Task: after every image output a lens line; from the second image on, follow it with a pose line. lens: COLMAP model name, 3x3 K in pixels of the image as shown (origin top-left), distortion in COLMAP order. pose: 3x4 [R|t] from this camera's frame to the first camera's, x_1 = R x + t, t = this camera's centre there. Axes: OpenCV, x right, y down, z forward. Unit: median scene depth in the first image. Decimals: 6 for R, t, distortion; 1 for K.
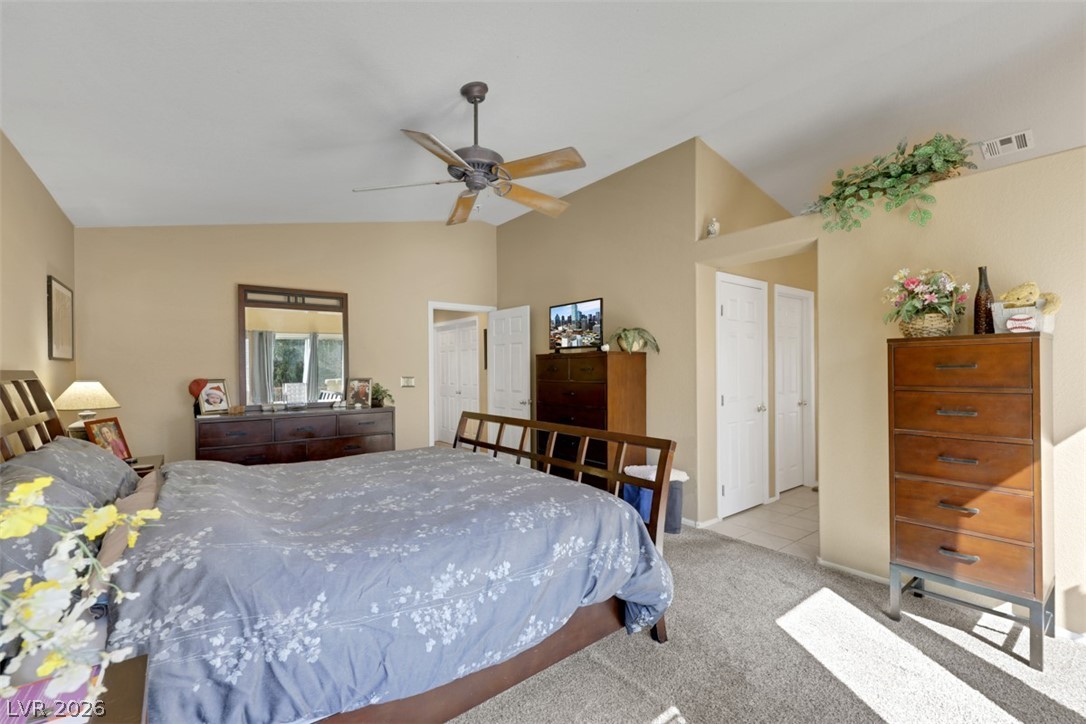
lens RADIAL K [[447.3, 0, 564.9], [0, 447.3, 372.4], [0, 0, 1]] dist [-0.001210, 0.000165]
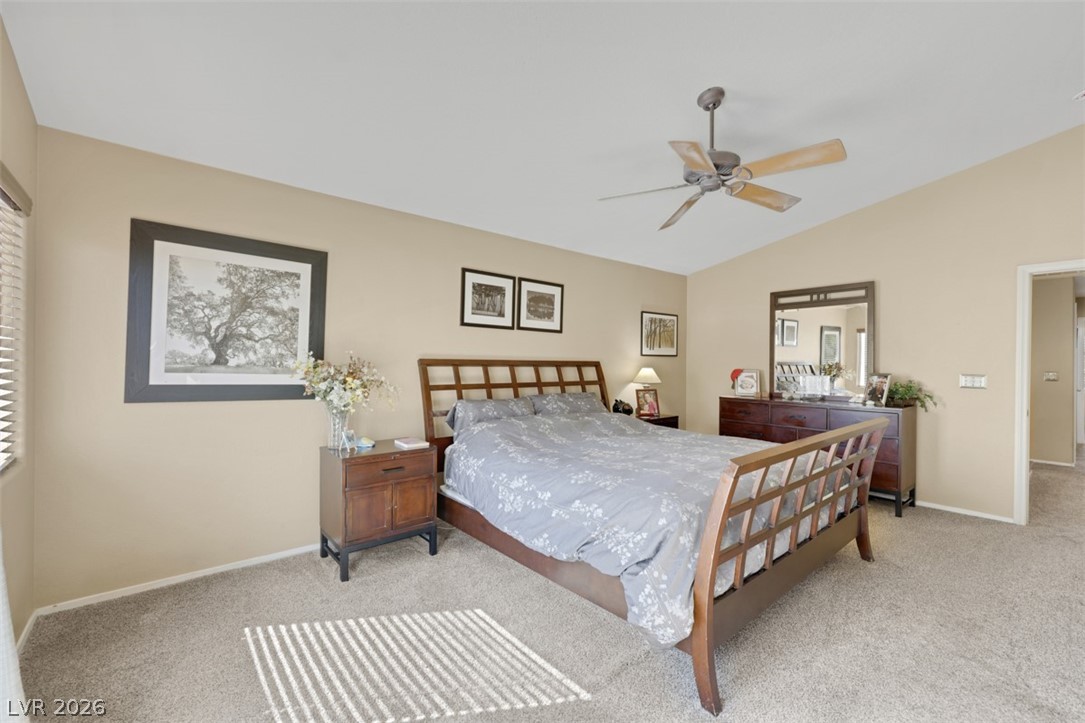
lens RADIAL K [[446.9, 0, 536.9], [0, 446.9, 360.5], [0, 0, 1]] dist [-0.001210, 0.000165]
pose [[0.045499, 0.004589, -0.998954, 0.493184], [-0.016141, 0.999862, 0.003858, -0.006008], [0.998834, 0.015949, 0.045567, 0.326068]]
